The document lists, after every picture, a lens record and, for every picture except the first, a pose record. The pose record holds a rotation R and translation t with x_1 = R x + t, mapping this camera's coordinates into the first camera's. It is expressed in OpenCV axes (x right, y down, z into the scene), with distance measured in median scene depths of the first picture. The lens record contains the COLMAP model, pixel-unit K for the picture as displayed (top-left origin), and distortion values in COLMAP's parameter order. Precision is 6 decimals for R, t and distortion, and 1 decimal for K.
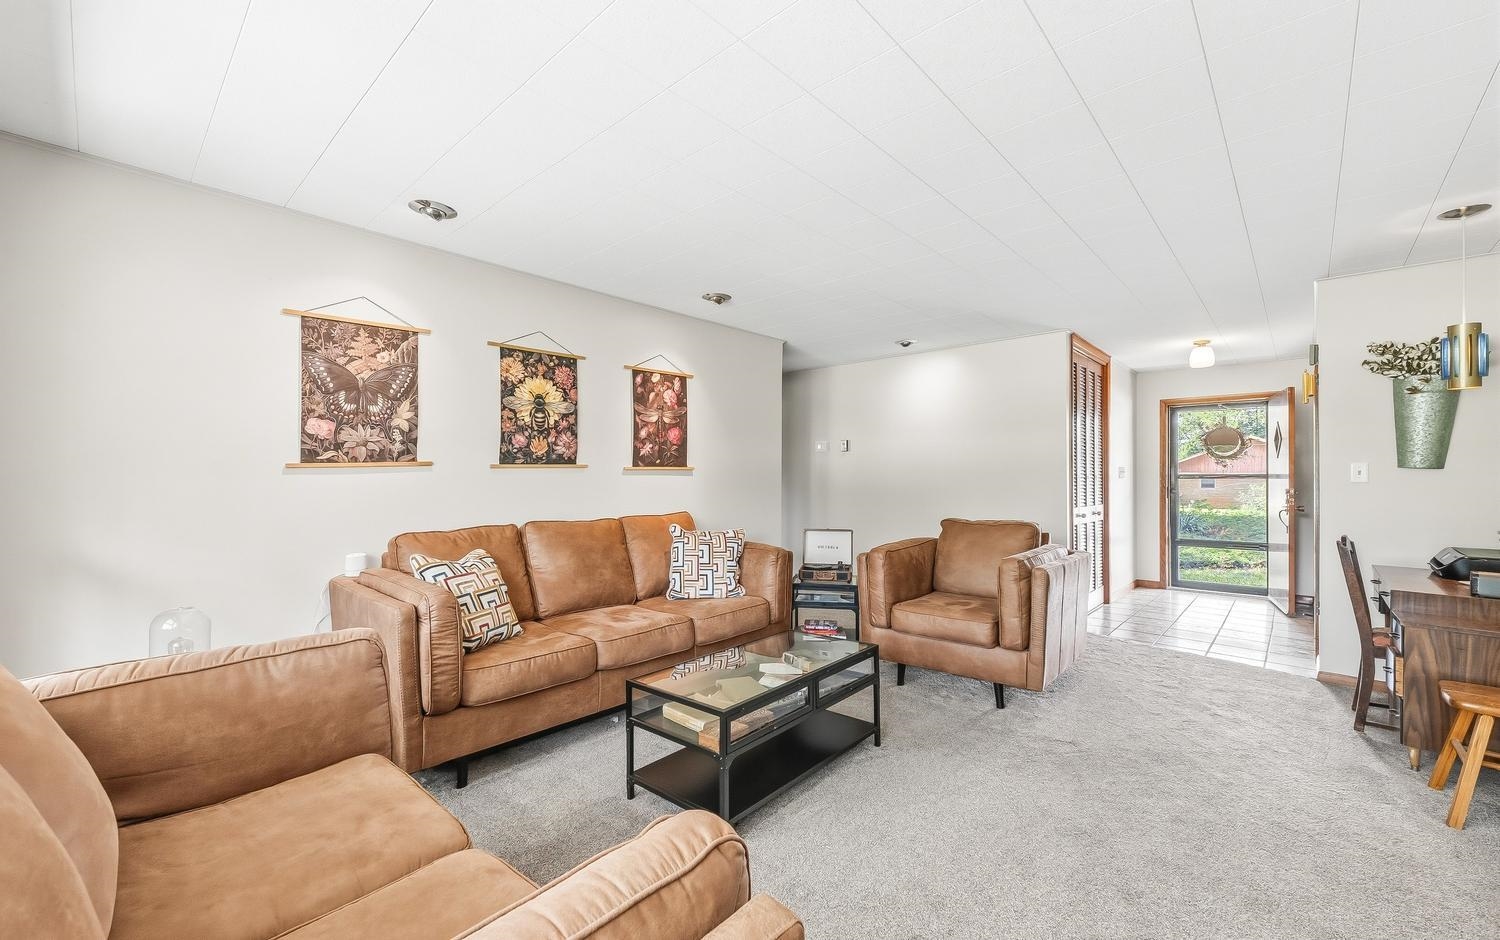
lens RADIAL K [[600.2, 0, 757.2], [0, 600.2, 479.2], [0, 0, 1]] dist [-0.000228, -0.000076]
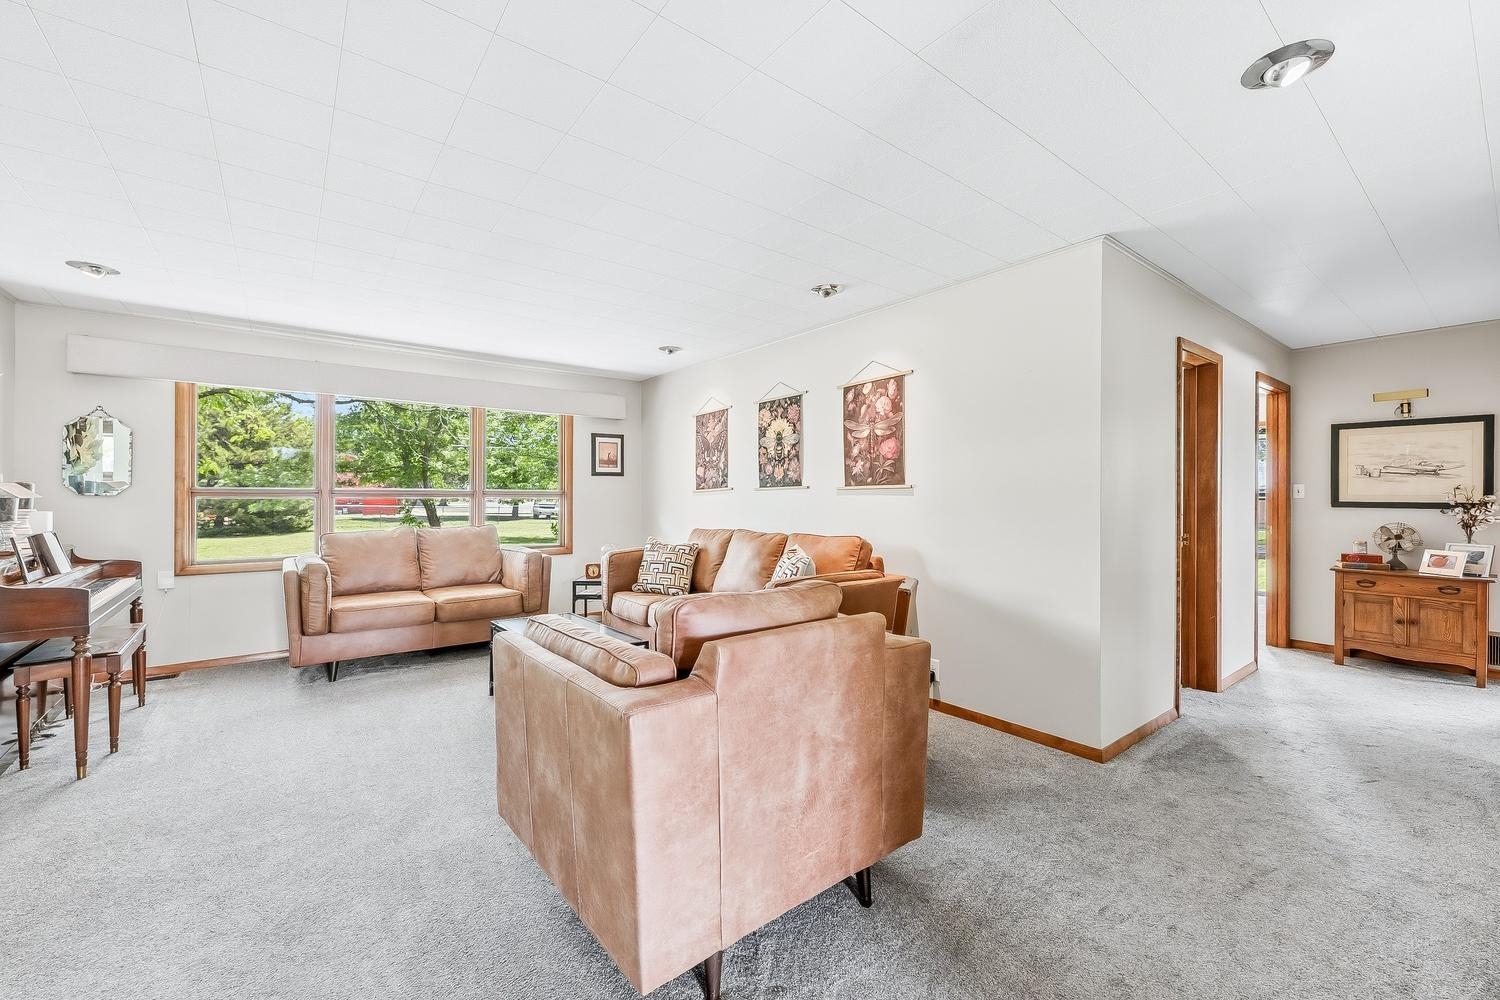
lens RADIAL K [[614.3, 0, 749.2], [0, 614.3, 495.0], [0, 0, 1]] dist [-0.003317, -0.000158]
pose [[-0.177100, 0.003952, -0.984185, 0.900197], [0.004953, 0.999983, 0.003124, -0.011405], [0.984180, -0.004321, -0.177116, 1.129159]]
